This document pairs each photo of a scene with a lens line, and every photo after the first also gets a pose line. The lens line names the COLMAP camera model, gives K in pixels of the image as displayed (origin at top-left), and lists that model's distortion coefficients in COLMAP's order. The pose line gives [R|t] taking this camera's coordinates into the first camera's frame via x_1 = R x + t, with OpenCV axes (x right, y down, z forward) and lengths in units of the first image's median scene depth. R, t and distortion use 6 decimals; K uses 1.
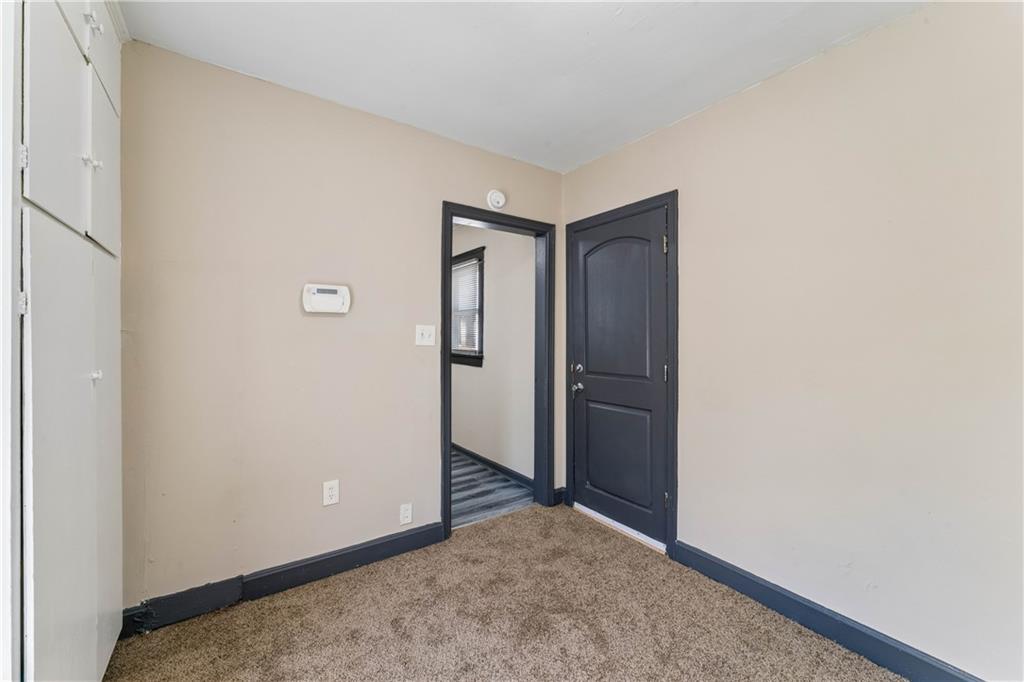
lens RADIAL K [[410.3, 0, 509.4], [0, 410.3, 340.0], [0, 0, 1]] dist [-0.003518, -0.000402]
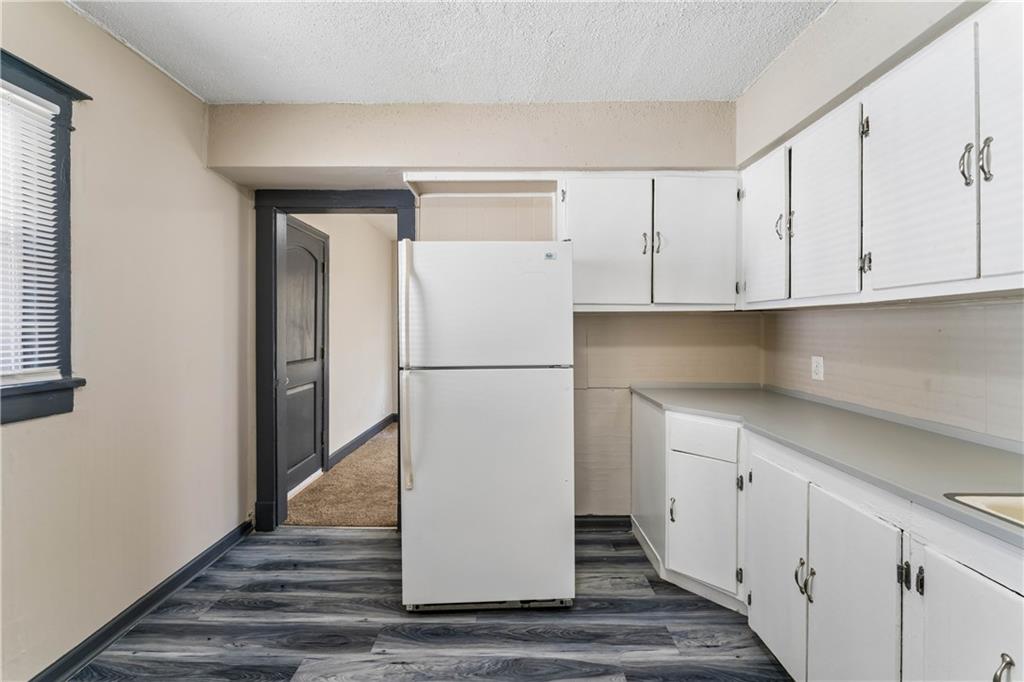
lens RADIAL K [[410.3, 0, 514.0], [0, 410.3, 333.5], [0, 0, 1]] dist [-0.003518, -0.000402]
pose [[-0.825098, -0.008508, 0.564926, -1.031382], [0.003434, 0.999793, 0.020074, -0.019214], [-0.564979, 0.018503, -0.824897, 1.812896]]
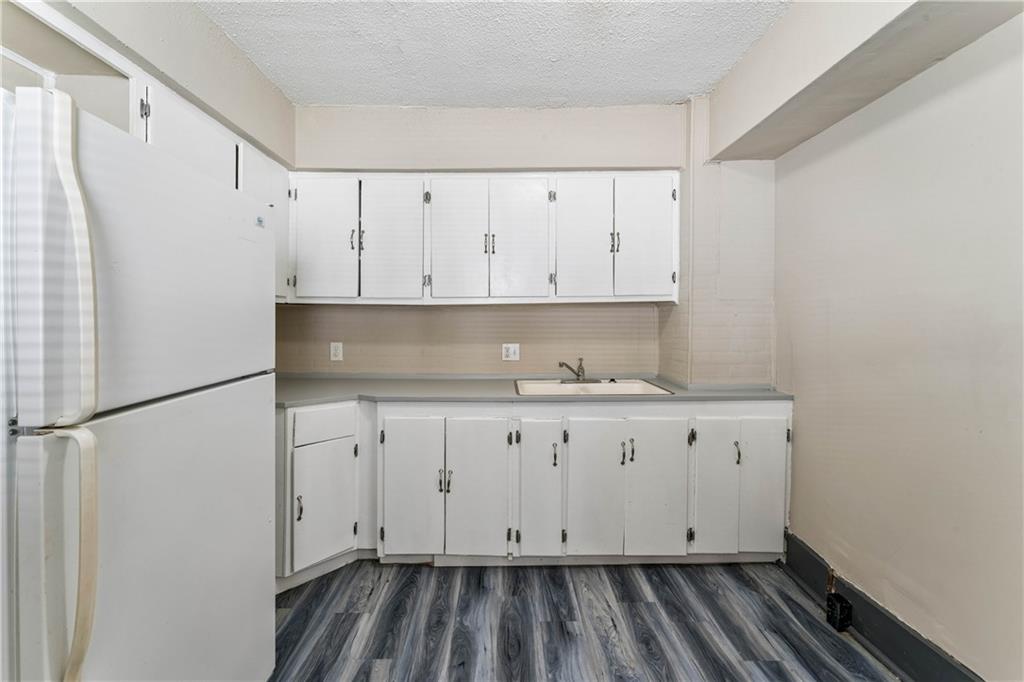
lens RADIAL K [[410.3, 0, 507.0], [0, 410.3, 321.4], [0, 0, 1]] dist [-0.003518, -0.000402]
pose [[-0.564550, 0.000218, -0.825399, -0.390723], [-0.011918, 0.999894, 0.008416, -0.021688], [0.825313, 0.014588, -0.564488, 1.734013]]
